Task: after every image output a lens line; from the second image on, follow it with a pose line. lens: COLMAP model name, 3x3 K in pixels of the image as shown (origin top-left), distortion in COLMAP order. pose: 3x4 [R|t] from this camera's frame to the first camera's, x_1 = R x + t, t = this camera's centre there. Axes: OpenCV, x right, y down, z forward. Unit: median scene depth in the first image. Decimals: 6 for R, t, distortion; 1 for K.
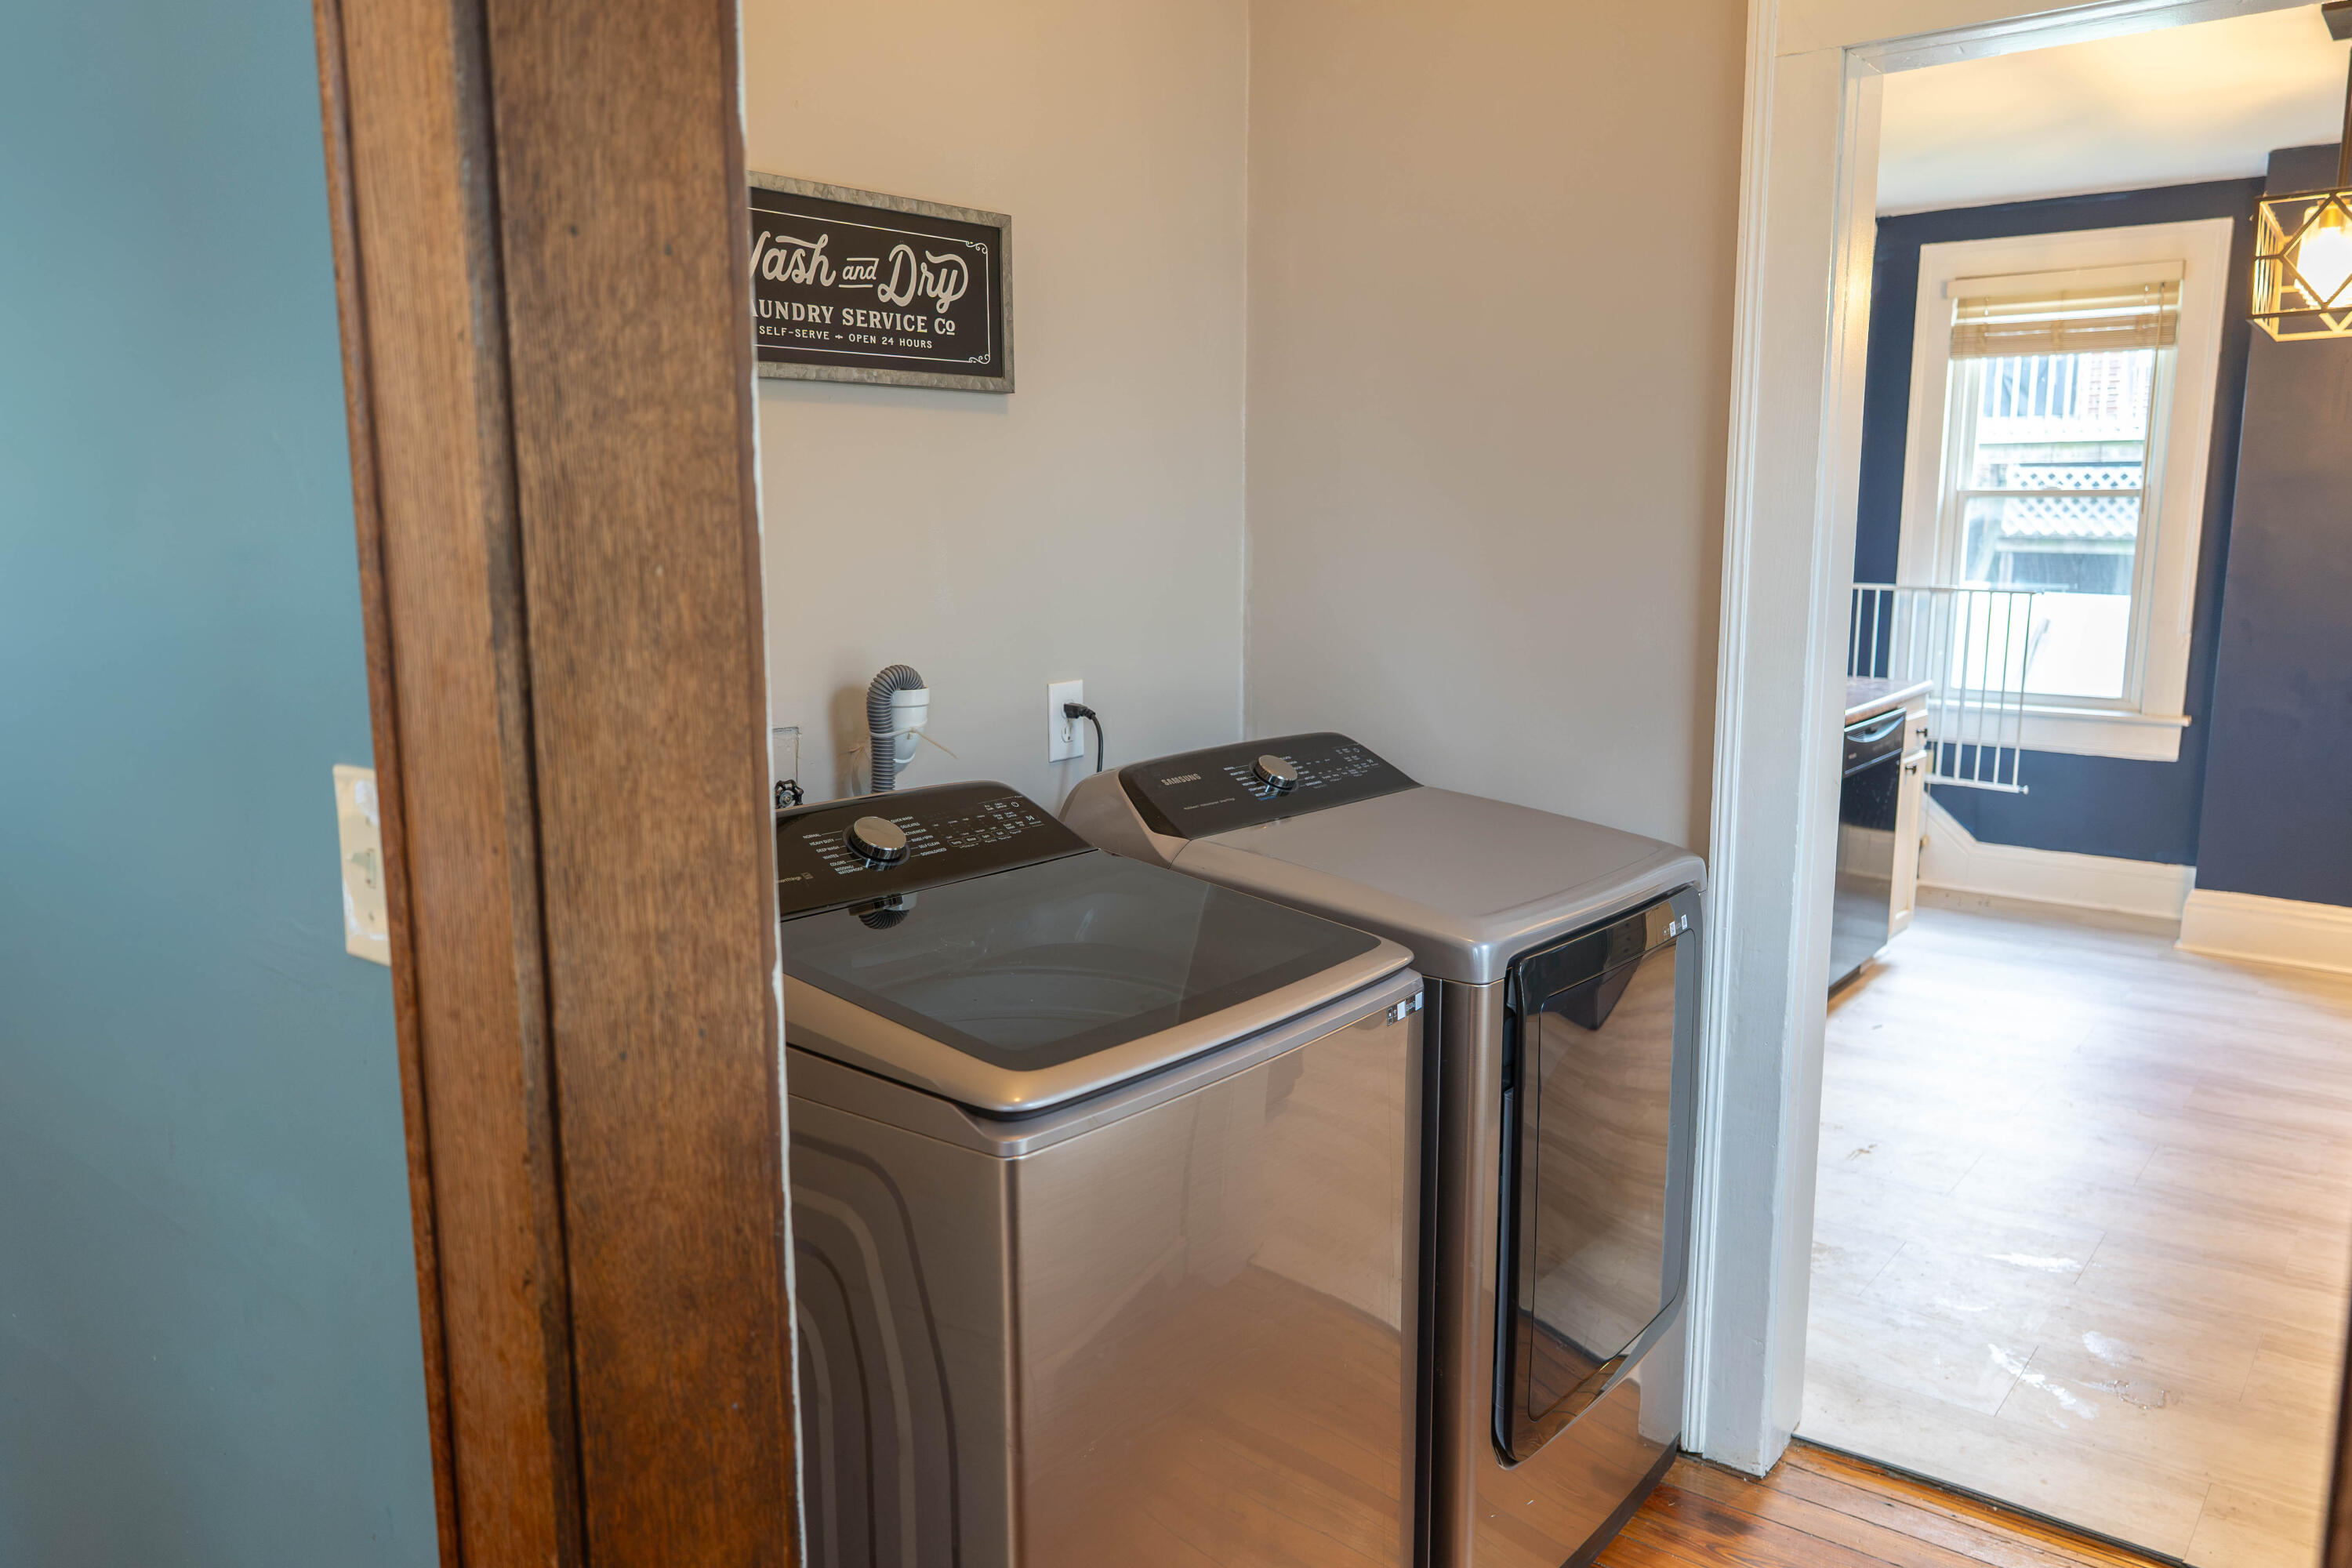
lens RADIAL K [[1670.9, 0, 1180.4], [0, 1670.9, 800.5], [0, 0, 1]] dist [-0.038382, -0.000044]
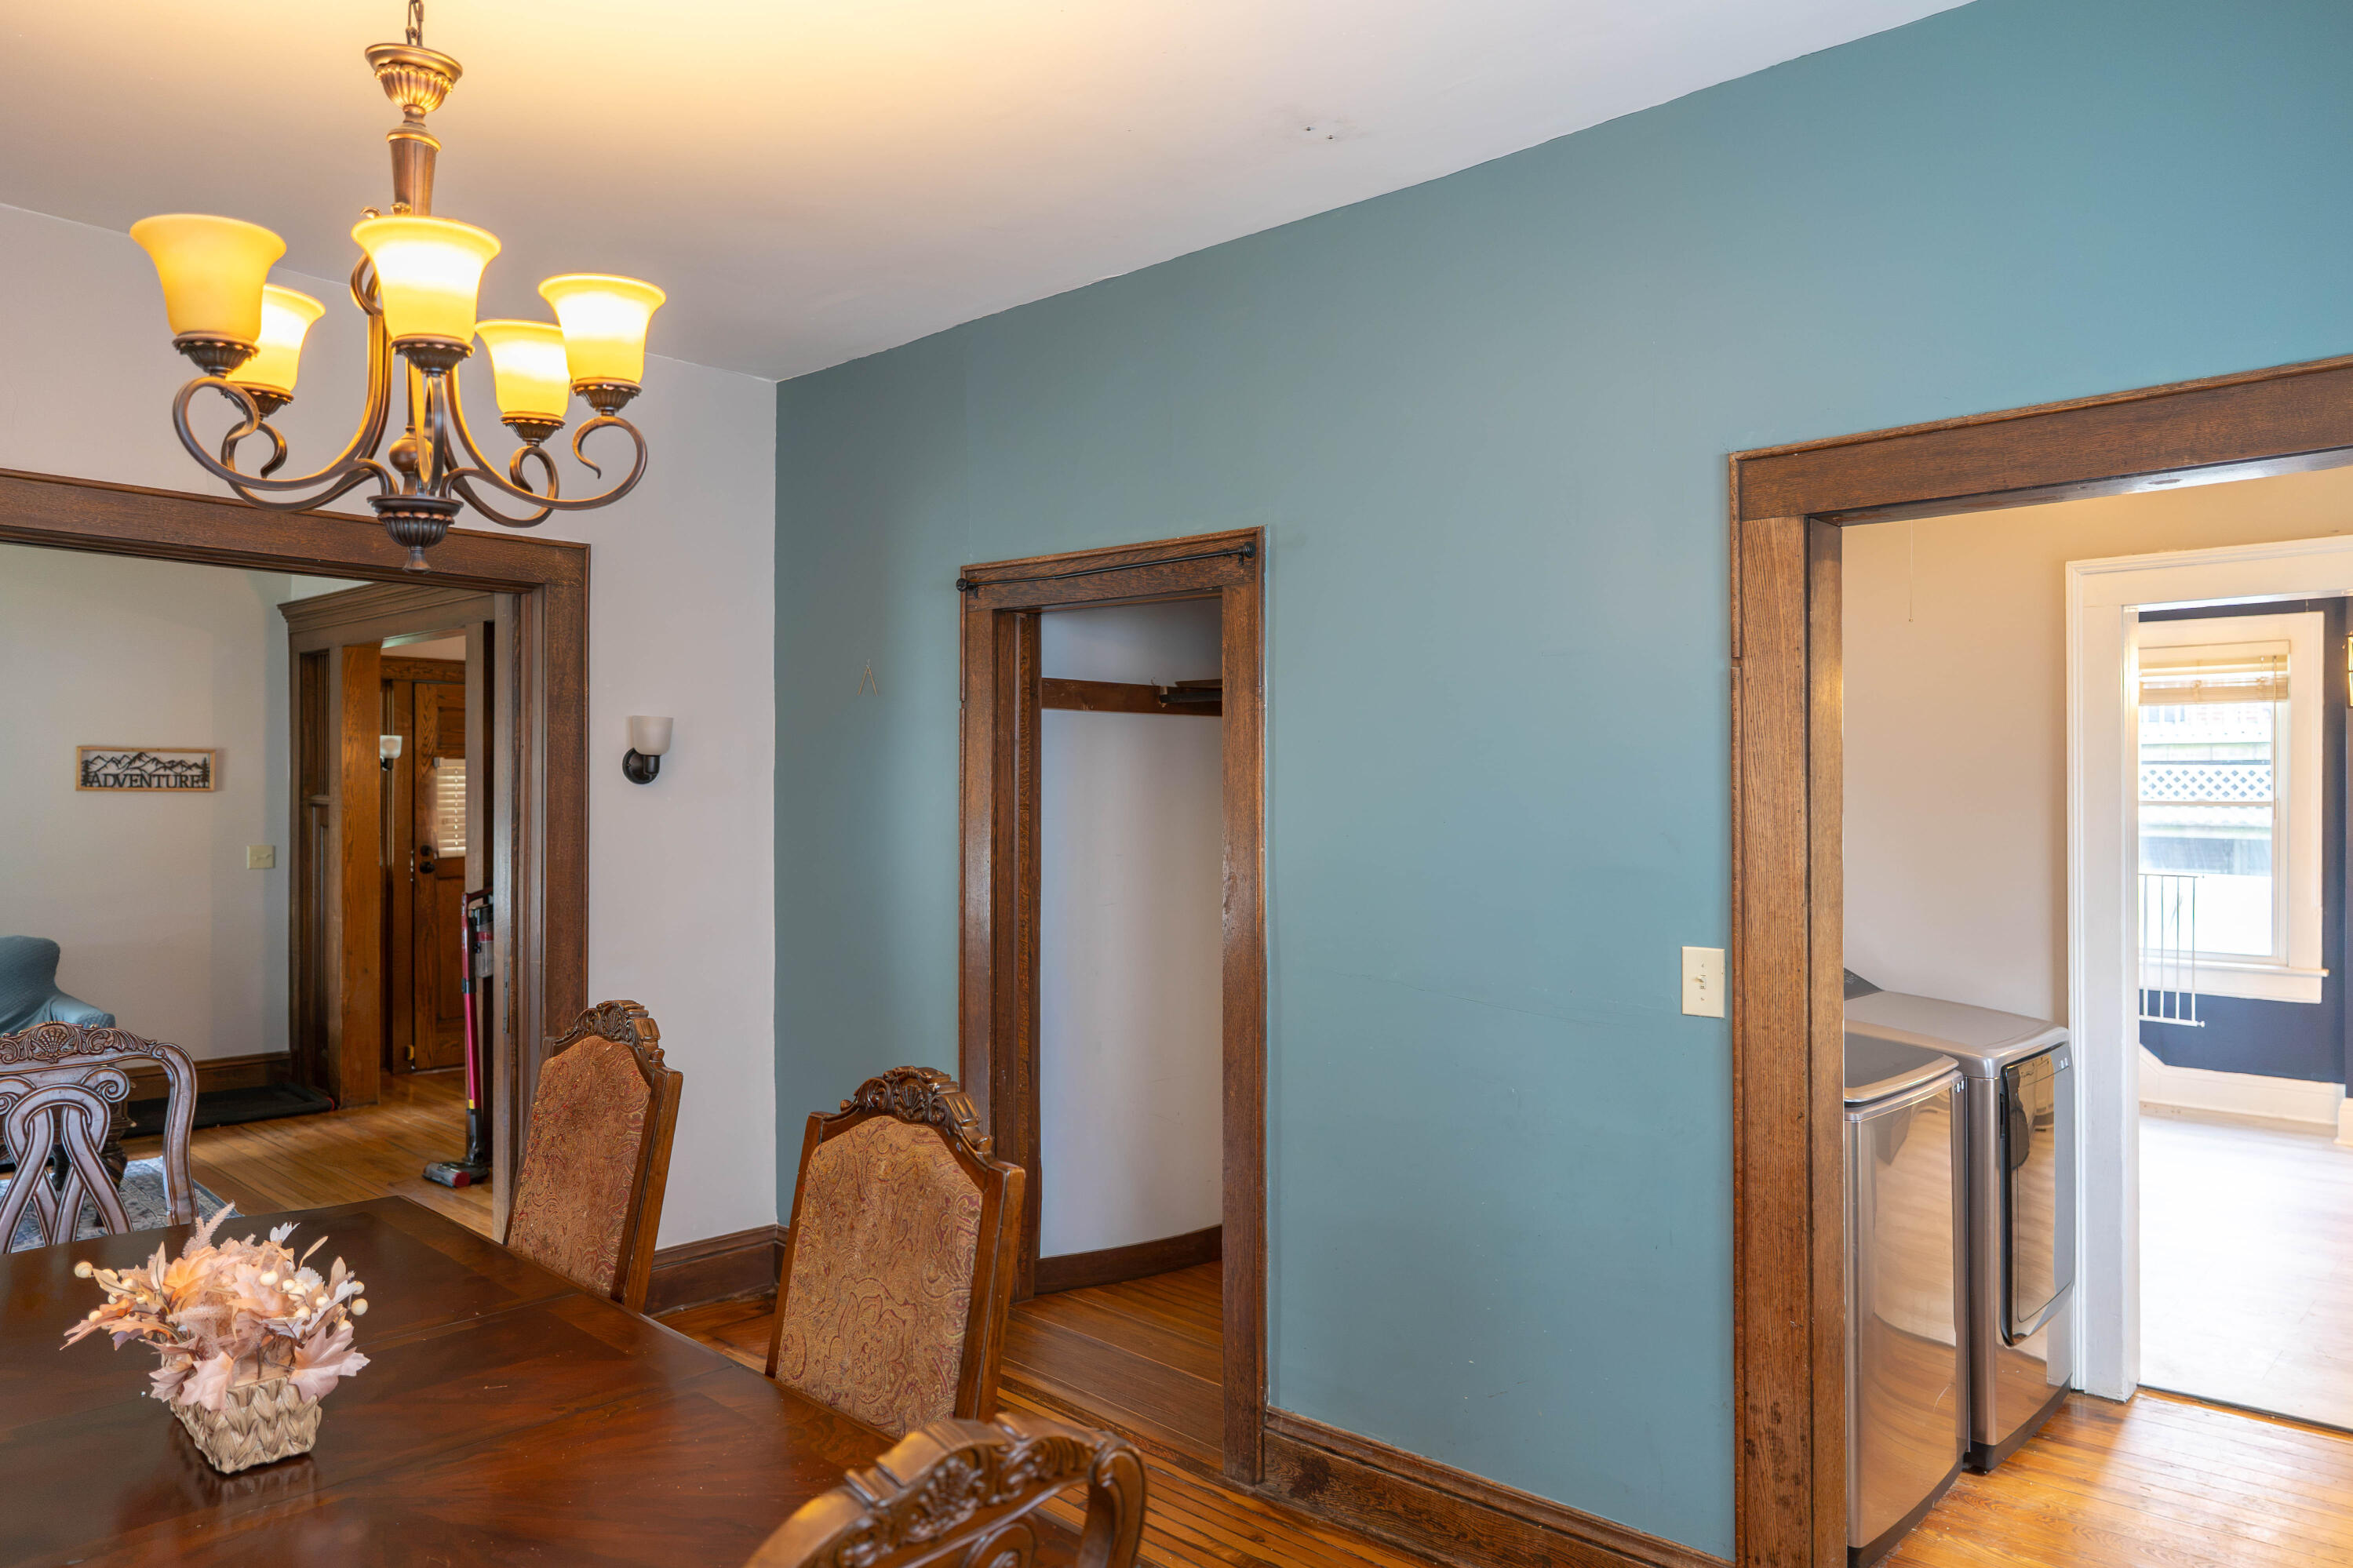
lens RADIAL K [[1598.0, 0, 1182.6], [0, 1598.0, 785.8], [0, 0, 1]] dist [-0.007574, 0.001269]
pose [[0.998020, 0.001815, -0.062870, -0.244005], [-0.012654, 0.984939, -0.172436, 0.038067], [0.061610, 0.172890, 0.983012, -0.370426]]
